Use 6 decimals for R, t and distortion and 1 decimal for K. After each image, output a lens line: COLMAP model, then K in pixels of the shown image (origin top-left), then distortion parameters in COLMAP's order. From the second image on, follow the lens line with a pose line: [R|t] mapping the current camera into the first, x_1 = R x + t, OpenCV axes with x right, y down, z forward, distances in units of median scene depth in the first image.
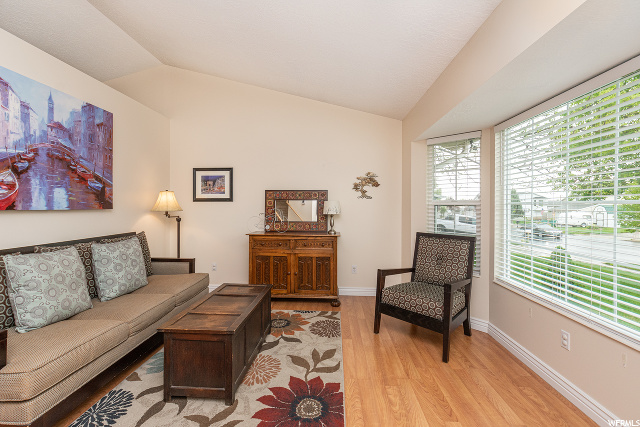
lens RADIAL K [[287.7, 0, 318.3], [0, 287.7, 216.9], [0, 0, 1]] dist [0.000554, -0.000238]
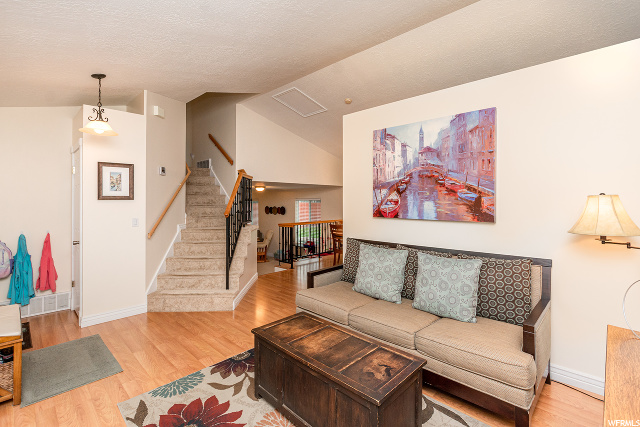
lens RADIAL K [[297.6, 0, 320.1], [0, 297.6, 200.5], [0, 0, 1]] dist [0.000322, -0.000017]
pose [[-0.655168, -0.005518, -0.755463, 0.266644], [-0.030803, 0.999337, 0.019413, -0.094516], [0.754855, 0.035989, -0.654904, 1.218982]]
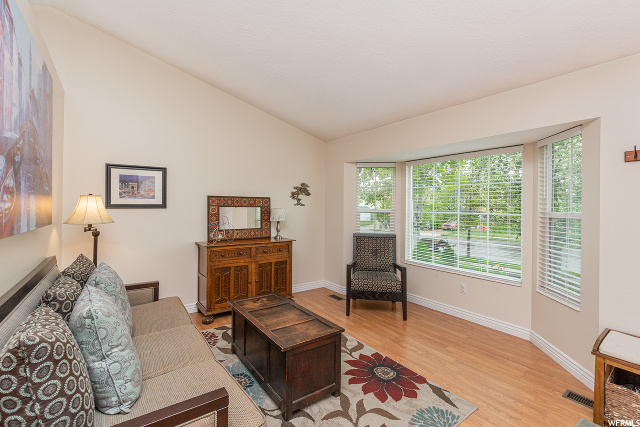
lens RADIAL K [[287.7, 0, 318.3], [0, 287.7, 216.9], [0, 0, 1]] dist [0.000554, -0.000238]
pose [[0.774746, -0.019017, 0.631987, -0.675732], [0.017369, 0.999810, 0.008792, -0.039741], [-0.632034, 0.004165, 0.774929, 0.106320]]
